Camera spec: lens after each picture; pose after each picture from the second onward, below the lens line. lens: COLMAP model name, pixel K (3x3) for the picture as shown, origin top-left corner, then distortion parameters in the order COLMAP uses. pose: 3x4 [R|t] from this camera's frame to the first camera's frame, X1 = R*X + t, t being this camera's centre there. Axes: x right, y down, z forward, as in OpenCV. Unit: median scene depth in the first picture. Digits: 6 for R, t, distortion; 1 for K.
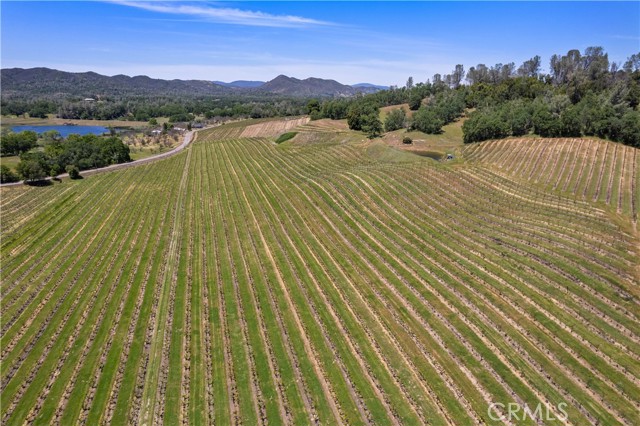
lens RADIAL K [[406.5, 0, 318.6], [0, 406.5, 214.4], [0, 0, 1]] dist [-0.029119, 0.009886]
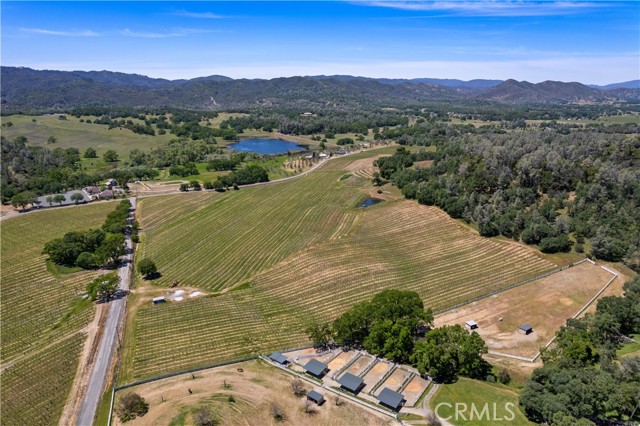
lens RADIAL K [[414.0, 0, 319.1], [0, 414.0, 217.6], [0, 0, 1]] dist [-0.074000, 0.066937]
pose [[0.848897, 0.160432, -0.503622, 0.946562], [-0.152466, 0.986646, 0.057307, -0.136718], [0.506090, 0.028138, 0.862021, -0.710741]]
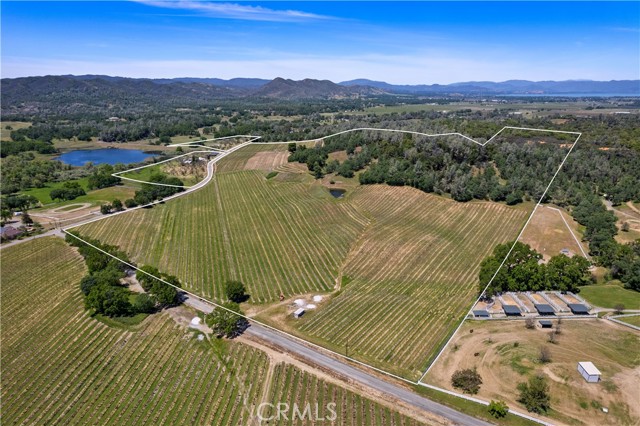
lens RADIAL K [[414.0, 0, 319.3], [0, 414.0, 213.6], [0, 0, 1]] dist [-0.074000, 0.066937]
pose [[0.999982, -0.005254, 0.003049, 0.152389], [0.005223, 0.999935, 0.010123, -0.055136], [-0.003102, -0.010106, 0.999944, -1.001373]]
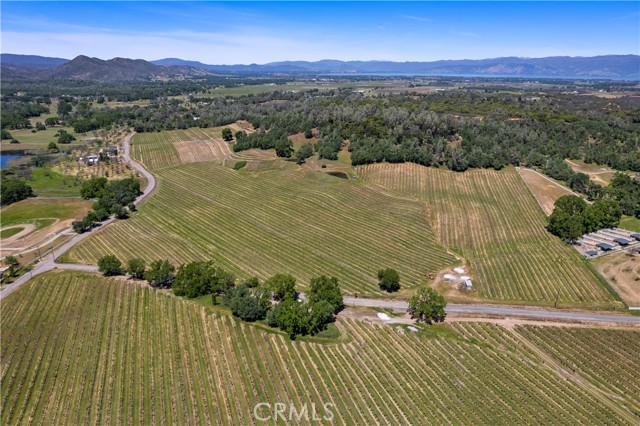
lens RADIAL K [[437.2, 0, 337.6], [0, 437.2, 206.4], [0, 0, 1]] dist [-0.054194, 0.026522]
pose [[0.892863, -0.132045, 0.430535, -0.628747], [0.122246, 0.991215, 0.050486, -0.095108], [-0.433419, 0.007554, 0.901161, -0.851442]]
